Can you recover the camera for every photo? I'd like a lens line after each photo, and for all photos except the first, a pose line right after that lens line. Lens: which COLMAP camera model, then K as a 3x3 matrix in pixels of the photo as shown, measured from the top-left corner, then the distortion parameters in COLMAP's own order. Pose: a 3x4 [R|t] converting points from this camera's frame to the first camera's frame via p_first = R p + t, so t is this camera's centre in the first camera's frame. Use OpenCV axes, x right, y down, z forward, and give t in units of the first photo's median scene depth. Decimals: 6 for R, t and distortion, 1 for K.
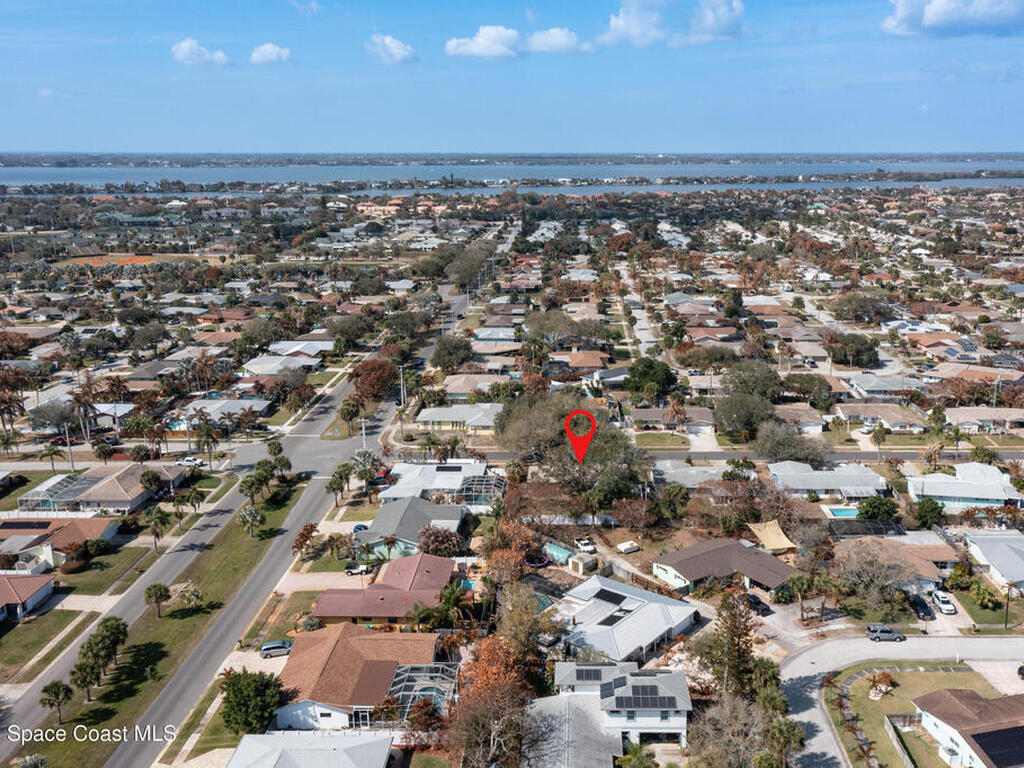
lens RADIAL K [[1055.1, 0, 512.0], [0, 1055.1, 384.0], [0, 0, 1]] dist [-0.002855, 0.011050]
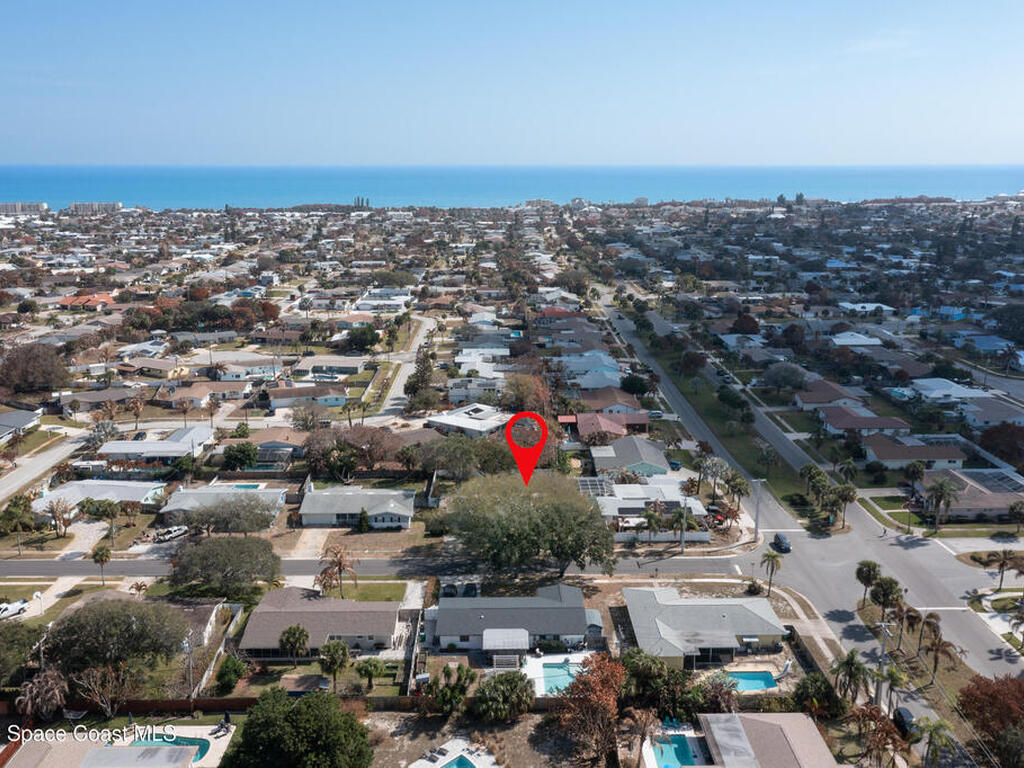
lens RADIAL K [[1055.1, 0, 512.0], [0, 1055.1, 384.0], [0, 0, 1]] dist [-0.002855, 0.011050]
pose [[-0.996320, 0.022833, -0.082616, 0.113221], [-0.014143, 0.906859, 0.421197, -0.364080], [0.084538, 0.420816, -0.903199, 1.641434]]
